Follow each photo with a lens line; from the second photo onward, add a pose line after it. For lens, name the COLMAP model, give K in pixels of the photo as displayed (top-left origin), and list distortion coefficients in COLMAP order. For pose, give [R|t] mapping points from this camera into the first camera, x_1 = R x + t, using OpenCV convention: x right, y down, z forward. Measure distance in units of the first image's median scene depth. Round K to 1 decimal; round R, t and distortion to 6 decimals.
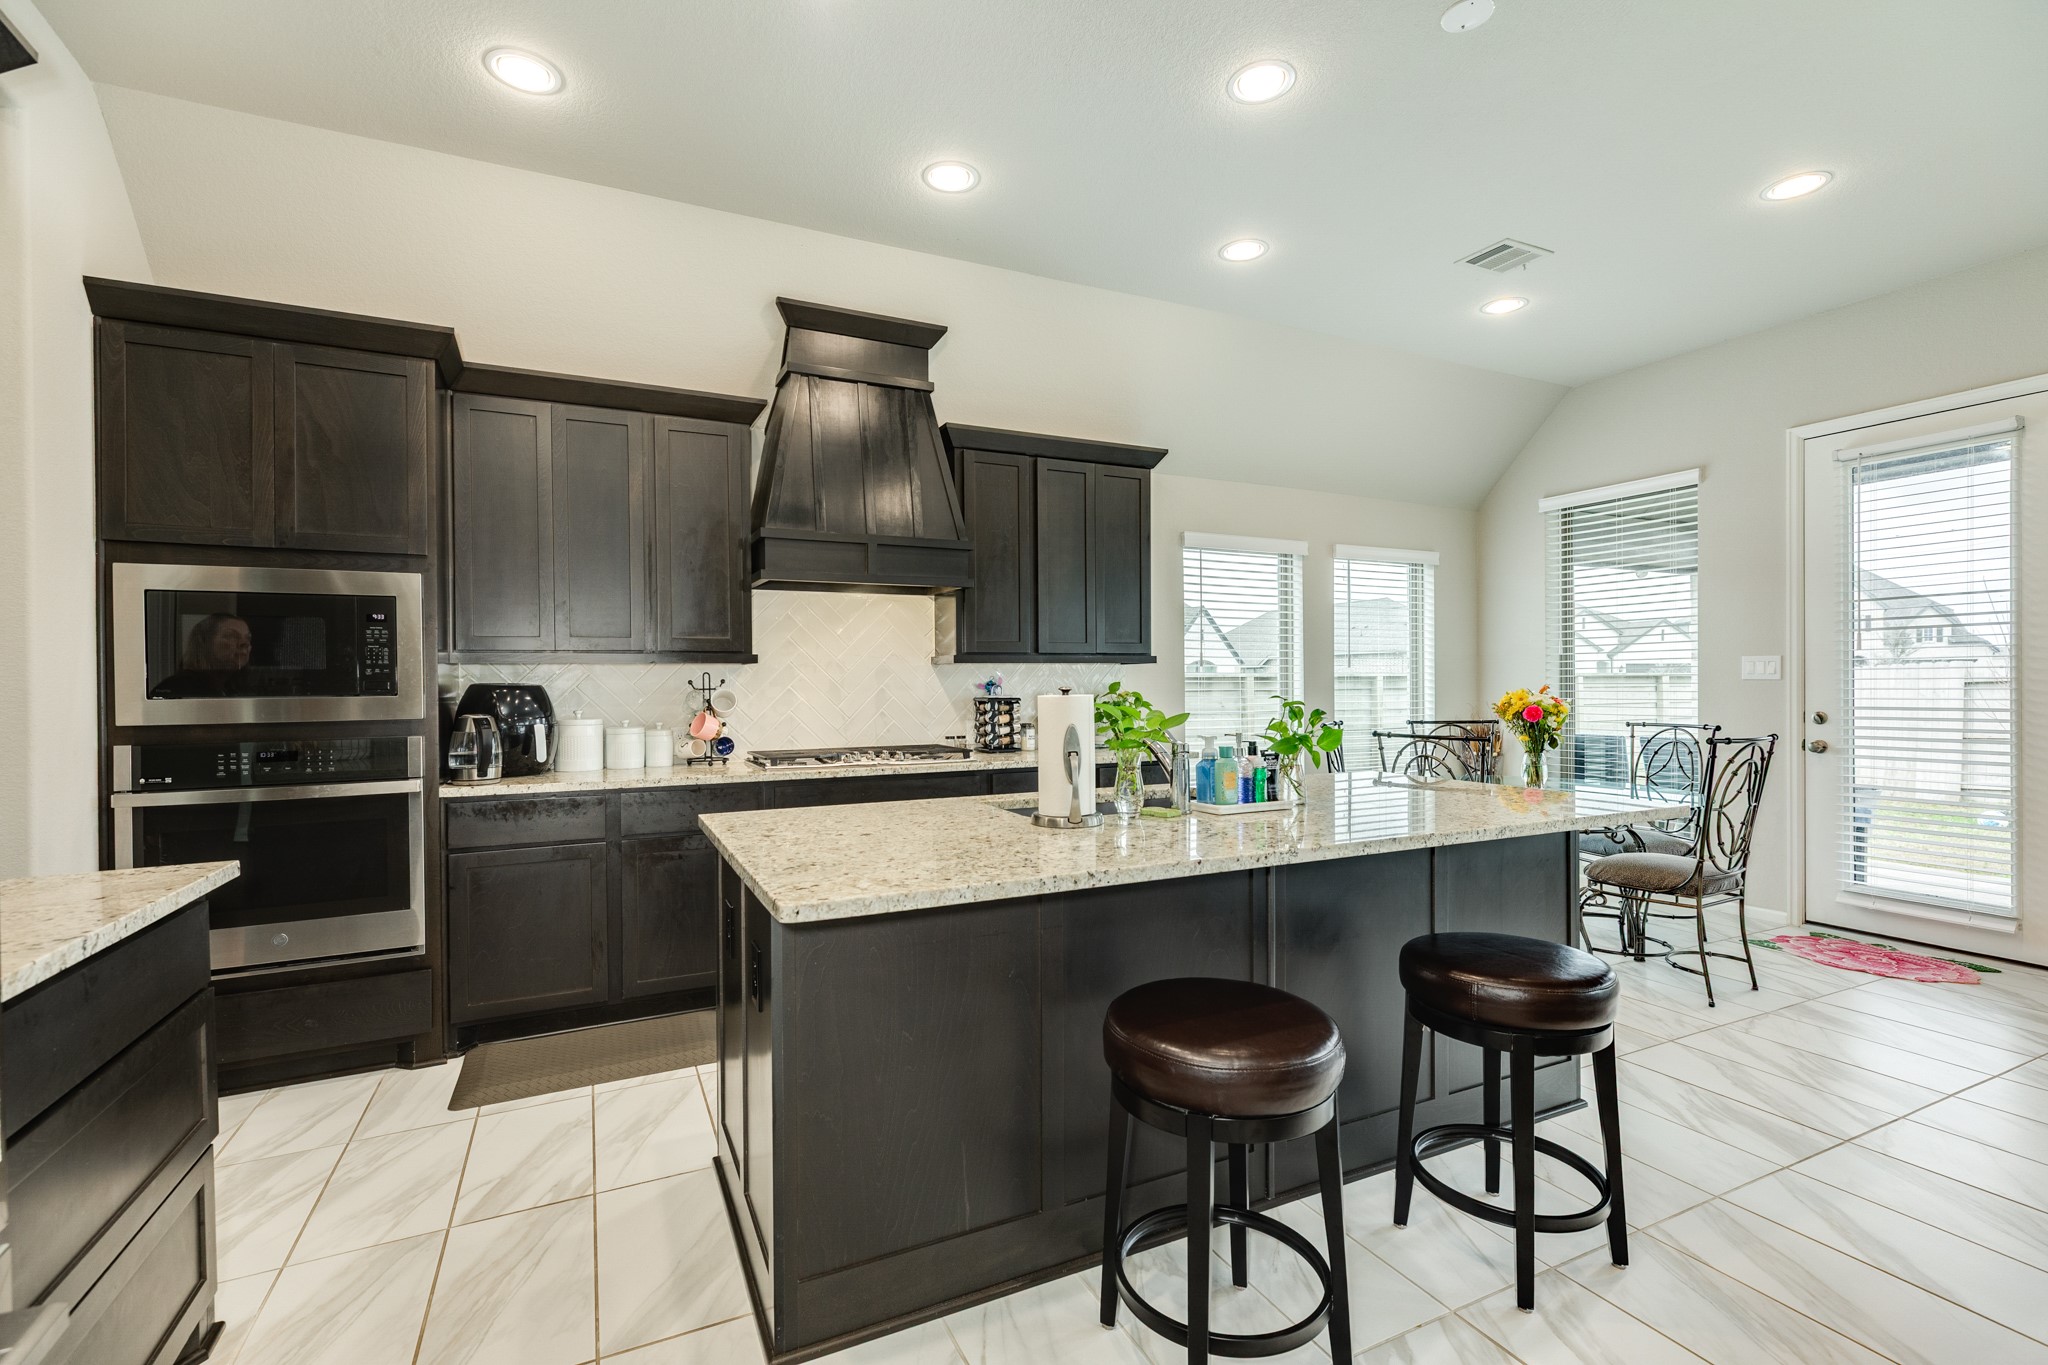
lens RADIAL K [[912.8, 0, 1022.6], [0, 912.8, 688.2], [0, 0, 1]] dist [0.007706, -0.000495]
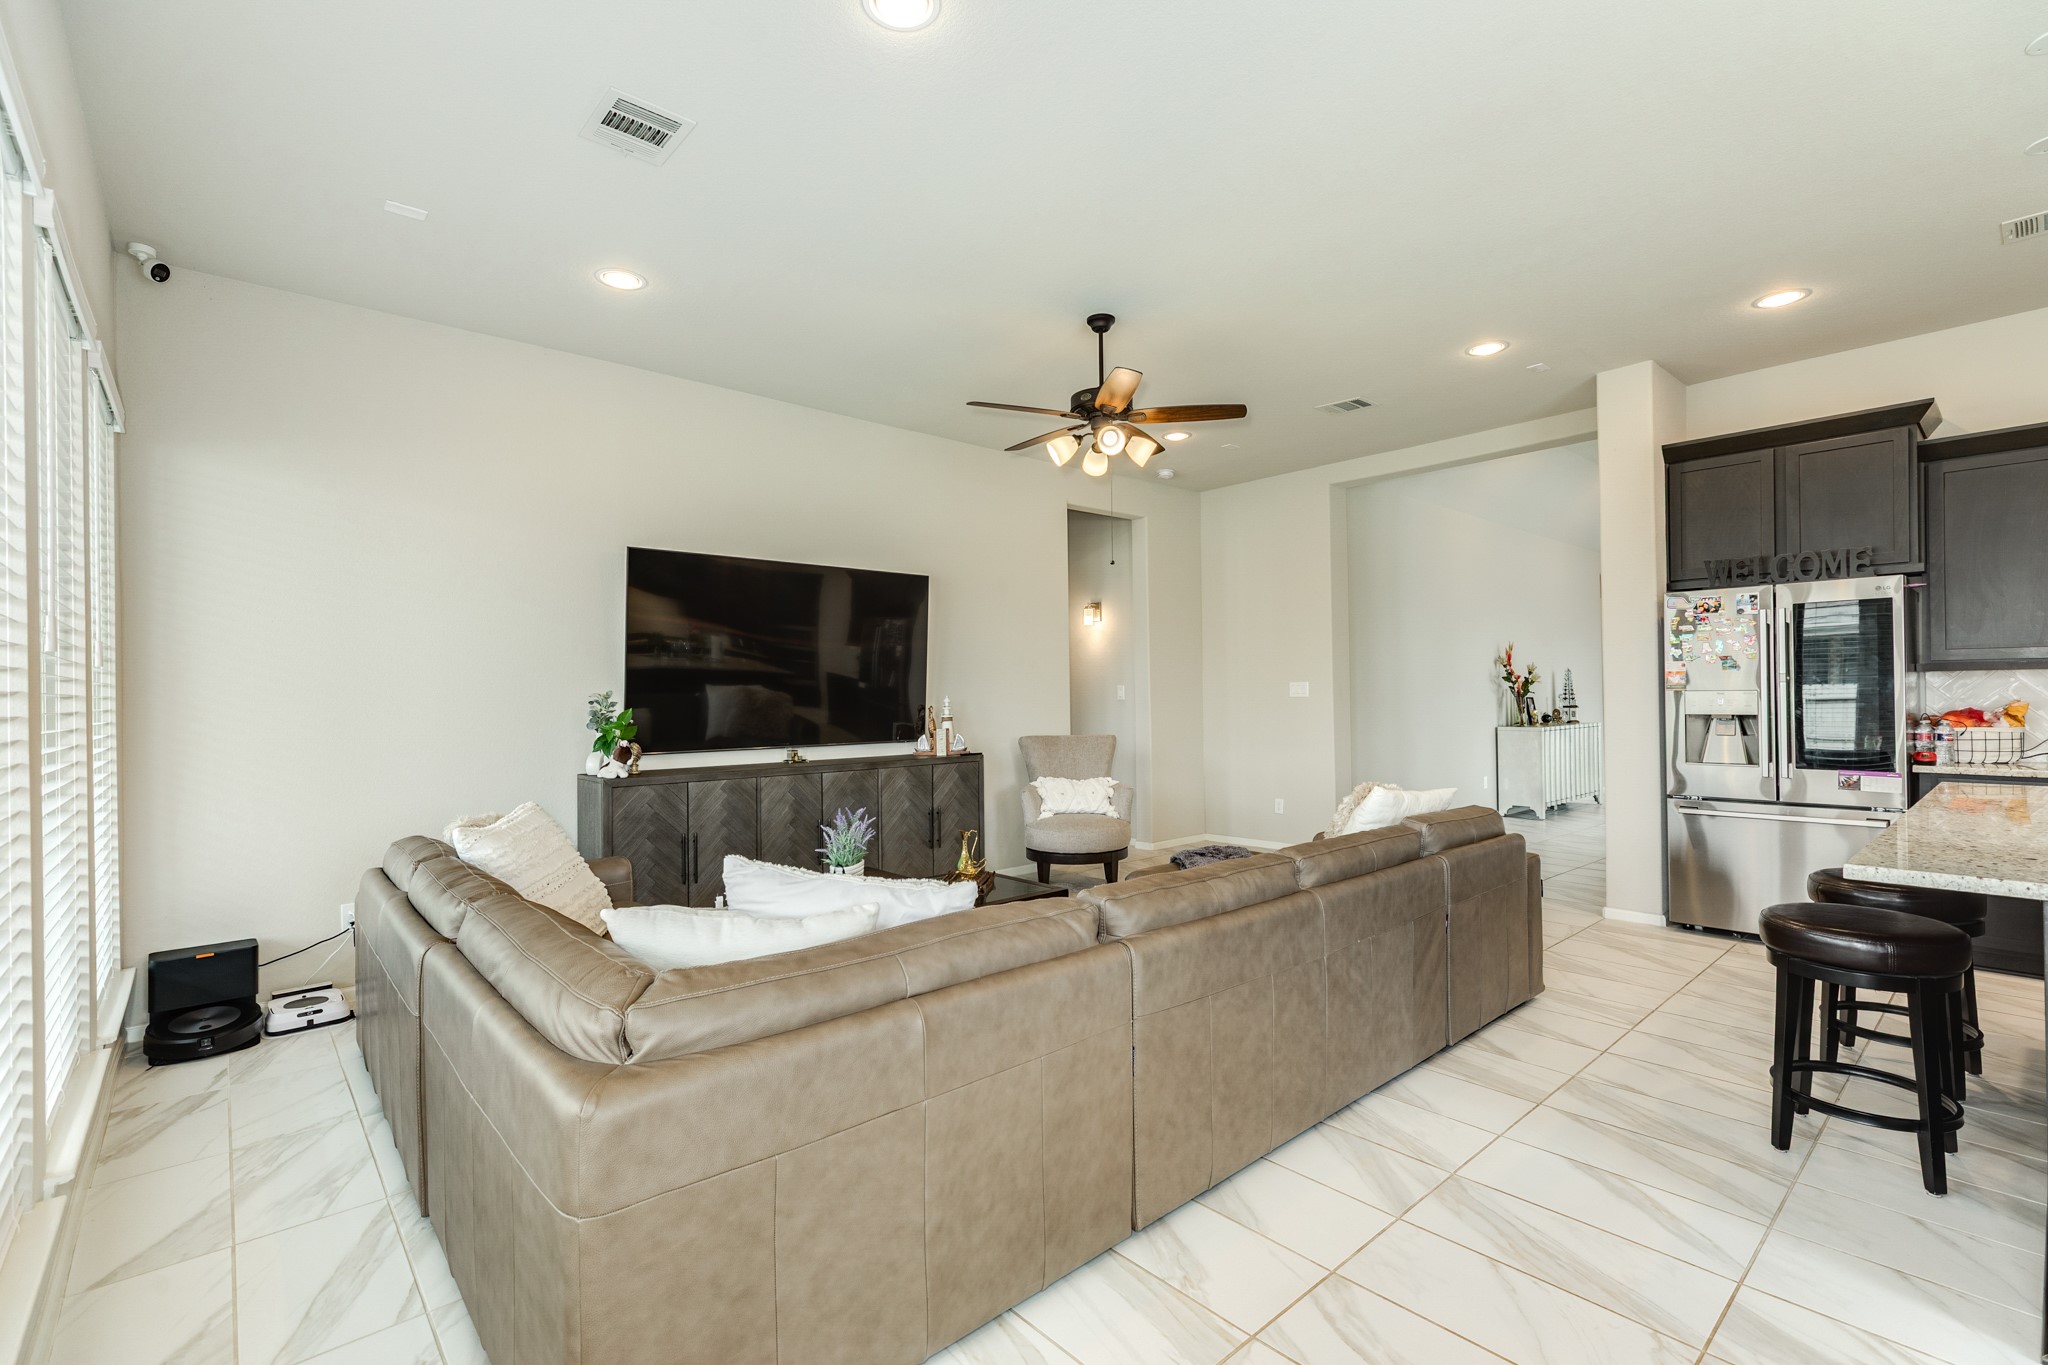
lens RADIAL K [[912.8, 0, 1022.6], [0, 912.8, 688.2], [0, 0, 1]] dist [0.007706, -0.000495]
pose [[-0.962980, 0.017240, -0.269020, 0.938870], [0.017225, 0.999849, 0.002418, -0.021803], [0.269021, -0.002305, -0.963131, 0.913707]]
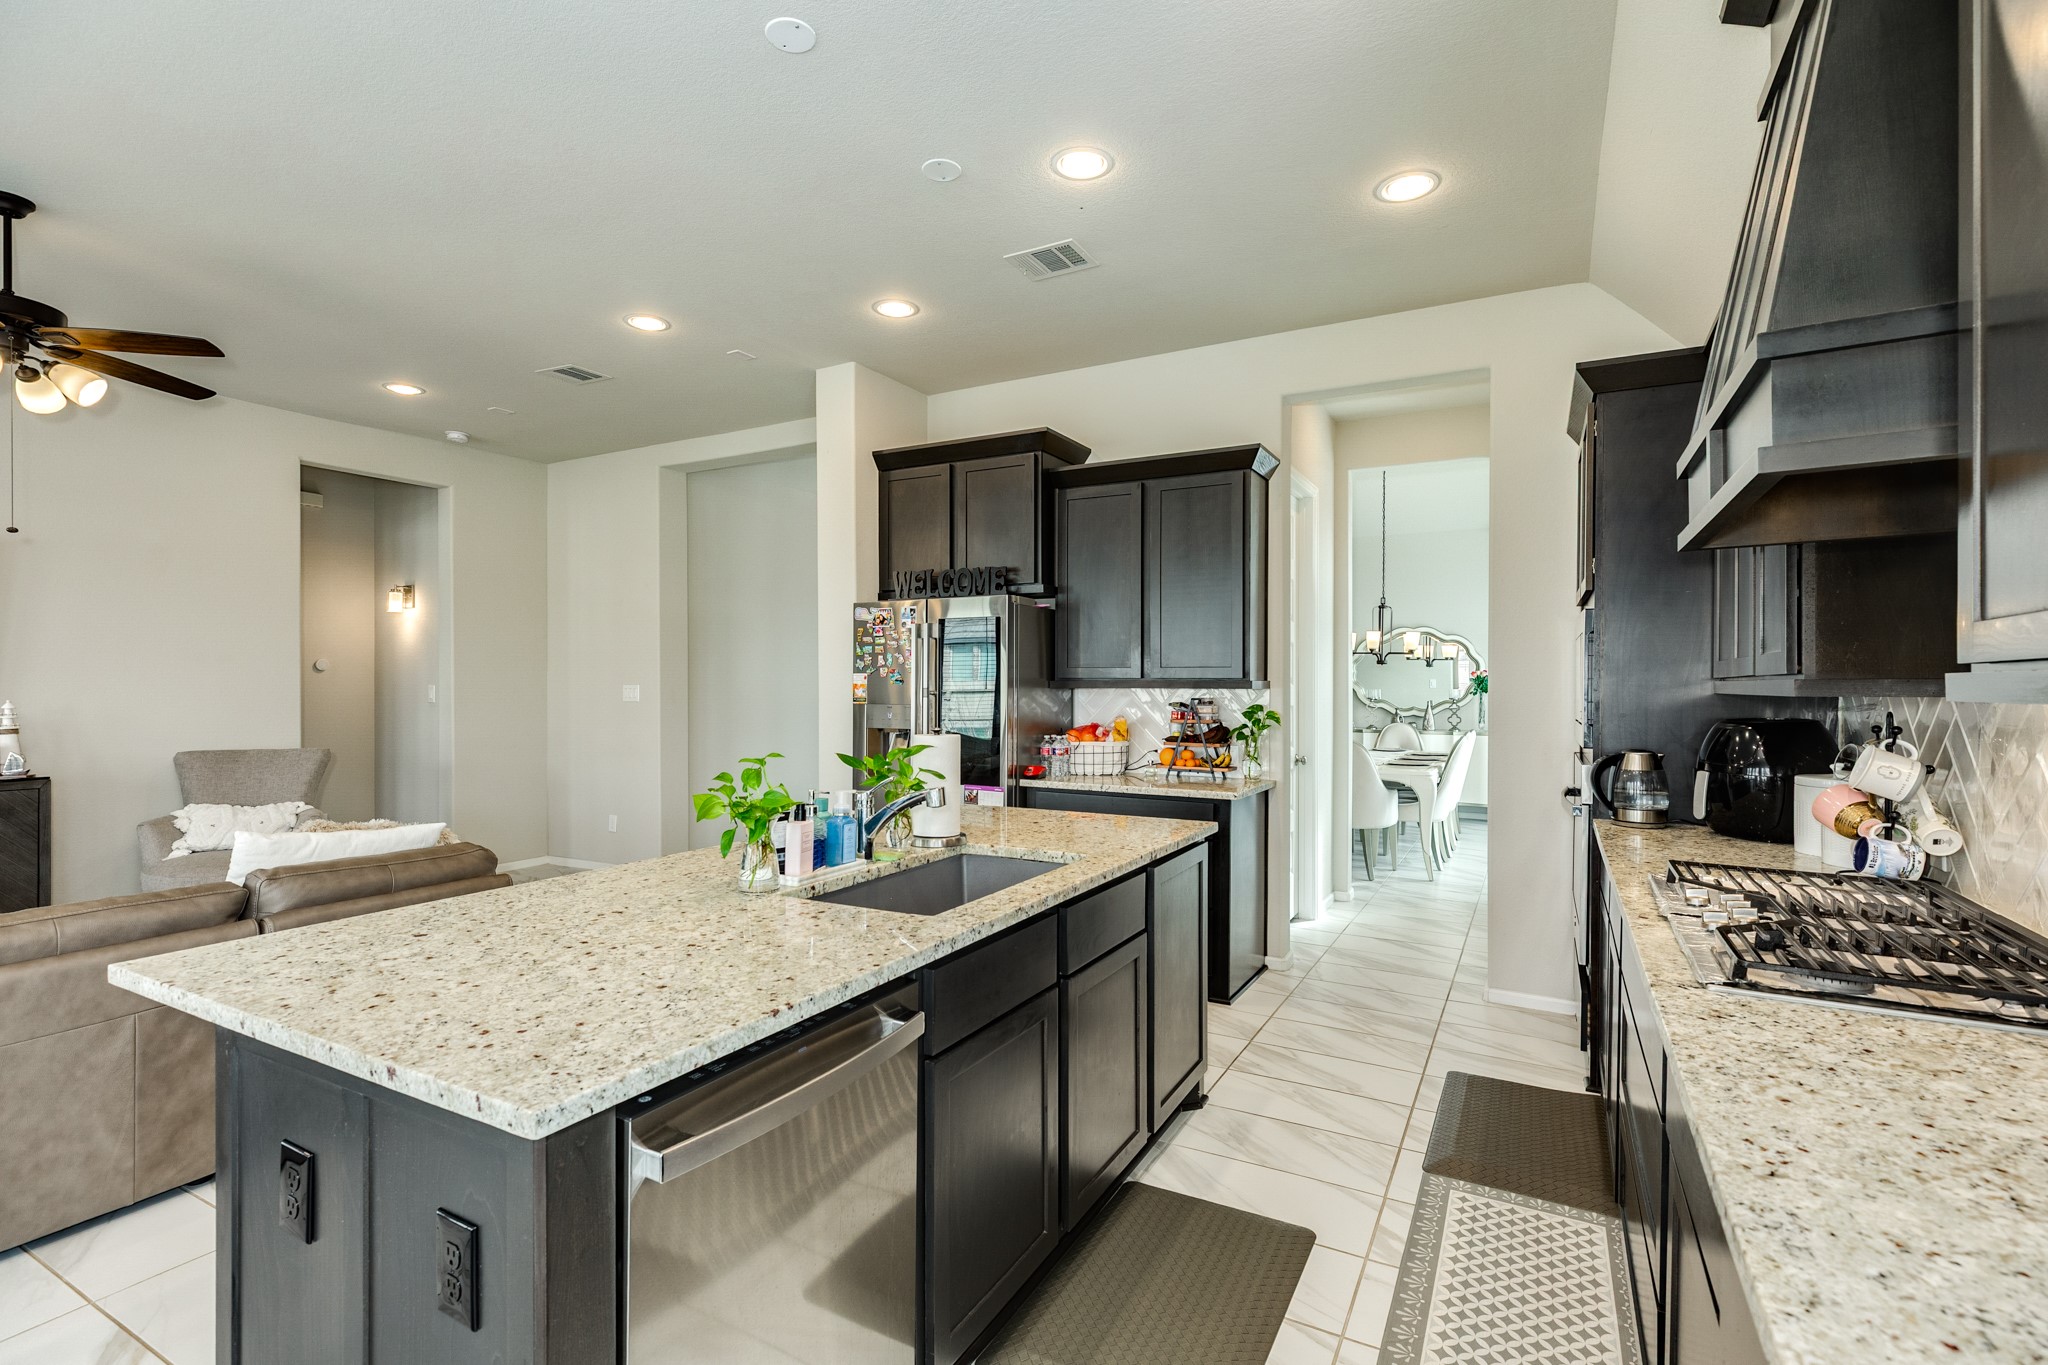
lens RADIAL K [[939.6, 0, 1024.0], [0, 939.6, 682.5], [0, 0, 1]] dist [0.002596, -0.000288]
pose [[-0.817179, 0.006147, -0.576351, 0.342630], [0.000885, 0.999955, 0.009409, -0.037803], [0.576383, 0.007179, -0.817148, 1.076447]]
